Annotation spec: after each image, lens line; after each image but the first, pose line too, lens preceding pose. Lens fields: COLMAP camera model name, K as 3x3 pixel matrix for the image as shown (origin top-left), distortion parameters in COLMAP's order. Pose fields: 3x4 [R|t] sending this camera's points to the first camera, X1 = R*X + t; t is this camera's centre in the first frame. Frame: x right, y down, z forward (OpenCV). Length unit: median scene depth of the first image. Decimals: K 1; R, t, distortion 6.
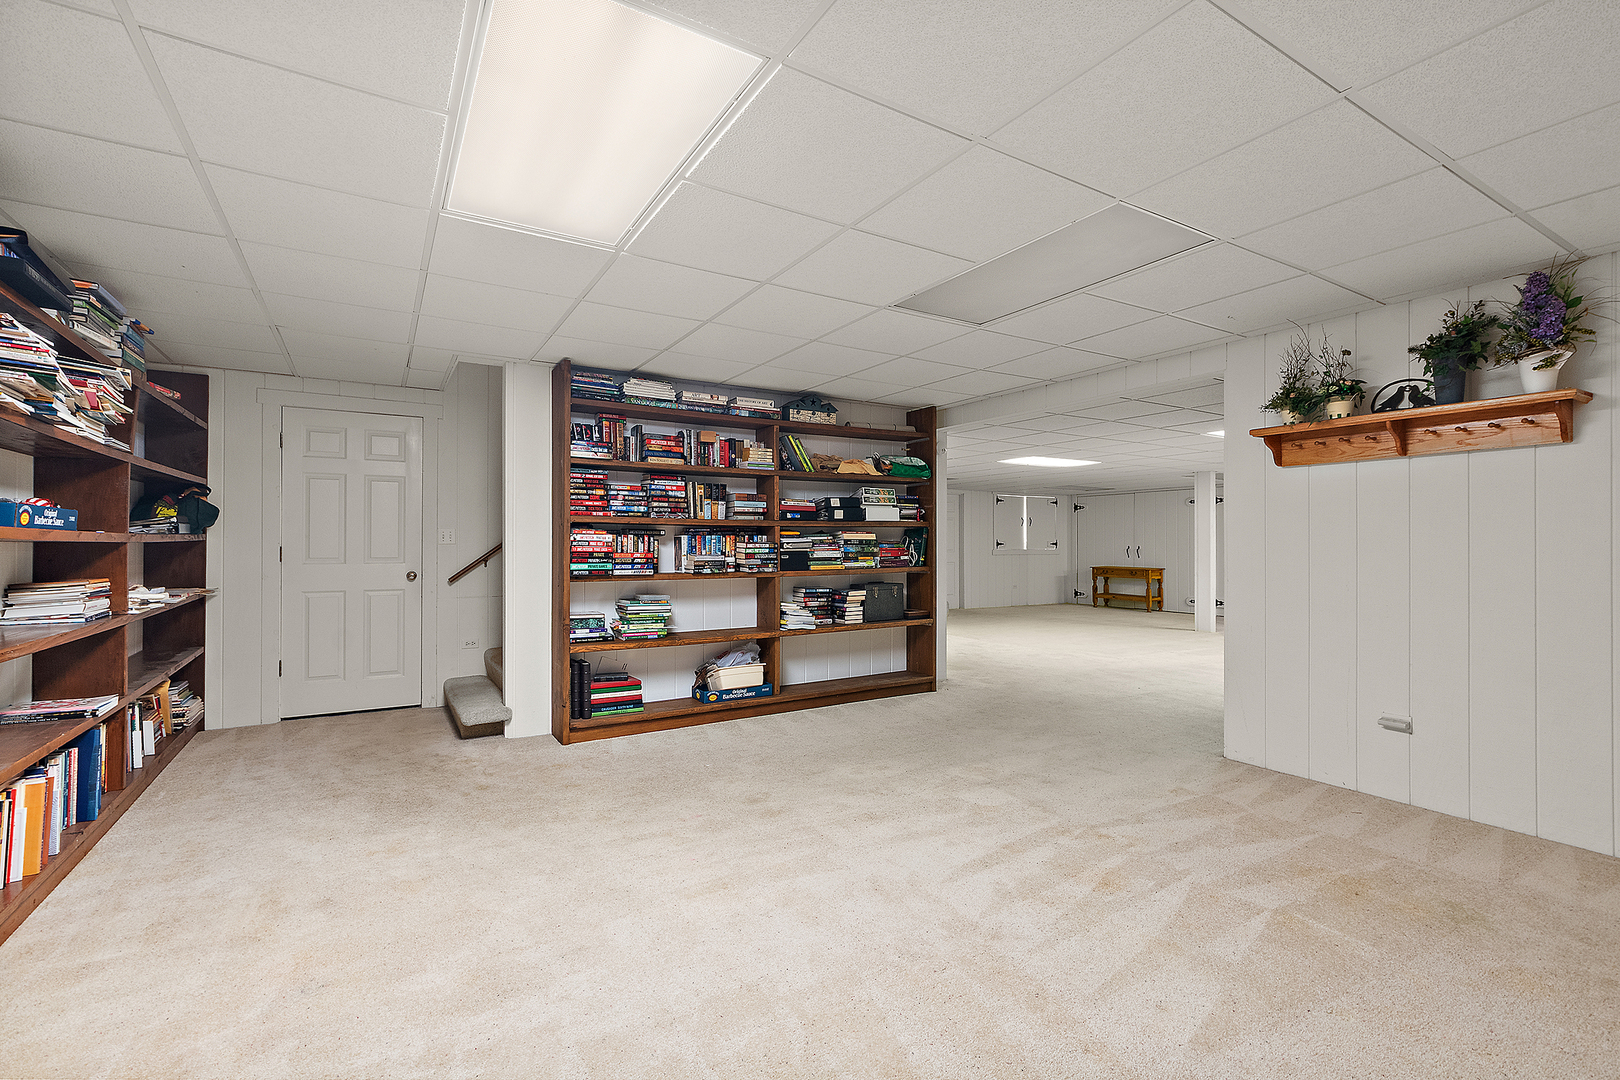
lens RADIAL K [[722.2, 0, 809.3], [0, 722.2, 537.6], [0, 0, 1]] dist [-0.012911, 0.007133]
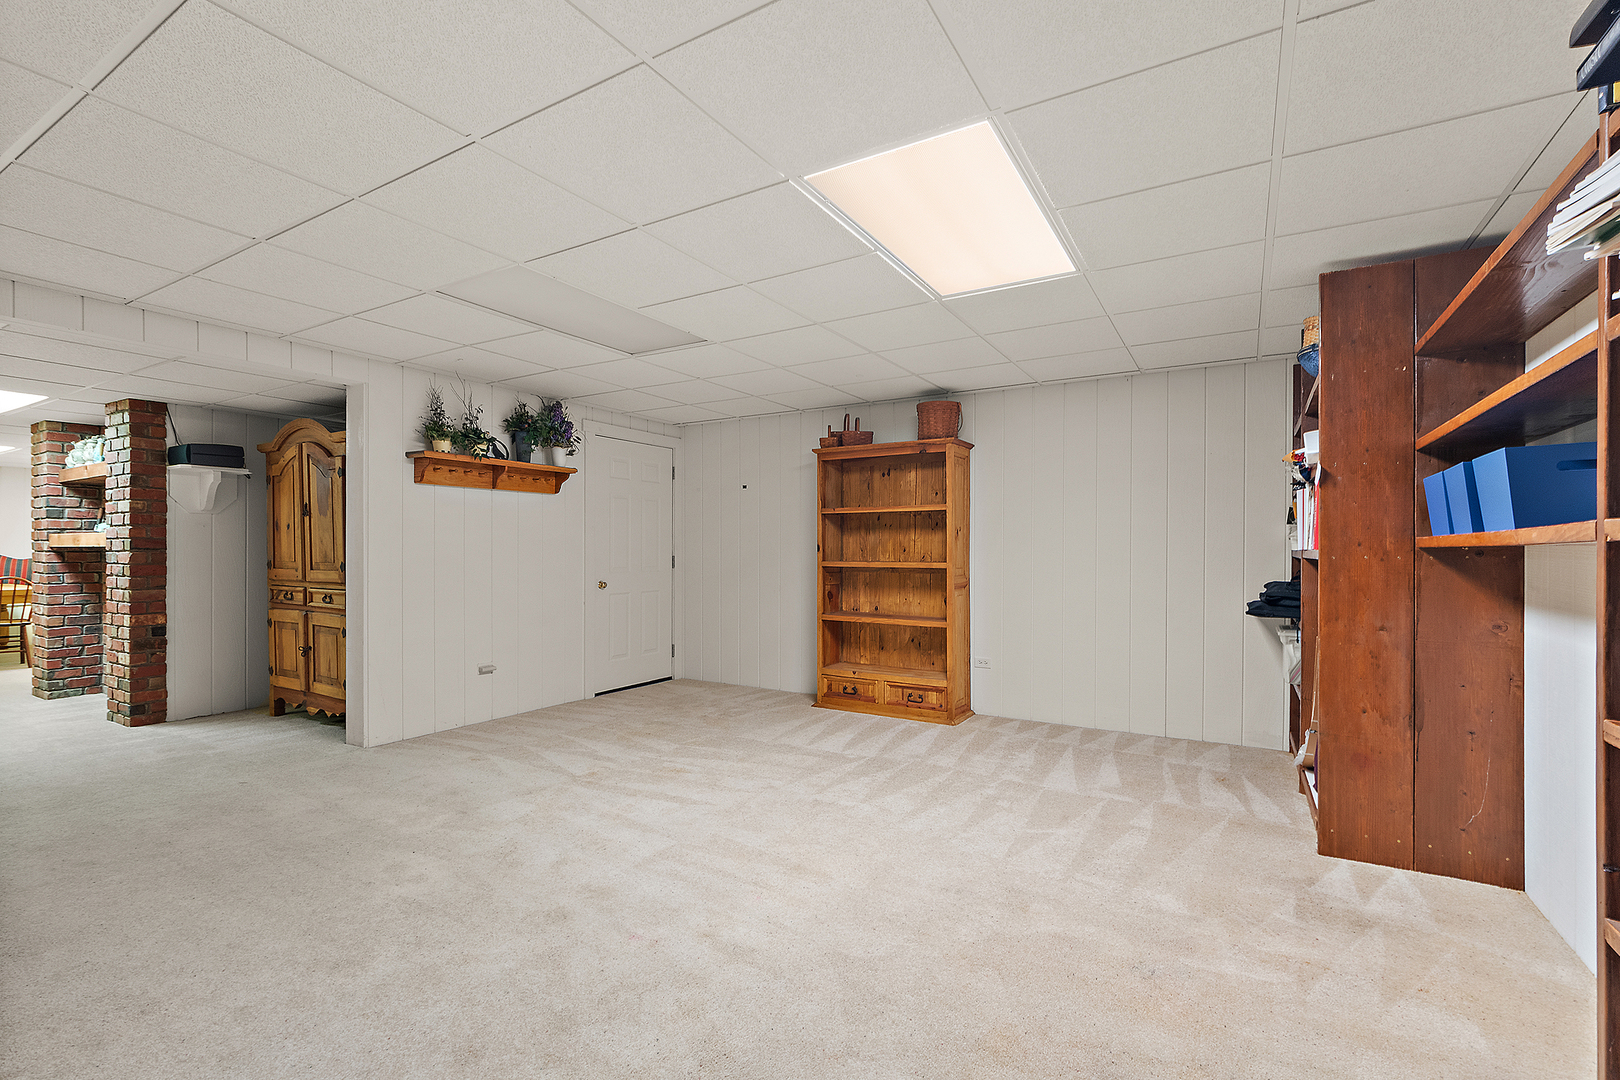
lens RADIAL K [[722.2, 0, 809.3], [0, 722.2, 537.6], [0, 0, 1]] dist [-0.012911, 0.007133]
pose [[-0.473542, 0.009319, 0.880722, -0.862095], [-0.009108, 0.999839, -0.015476, 0.006710], [-0.880724, -0.015350, -0.473381, 1.197037]]
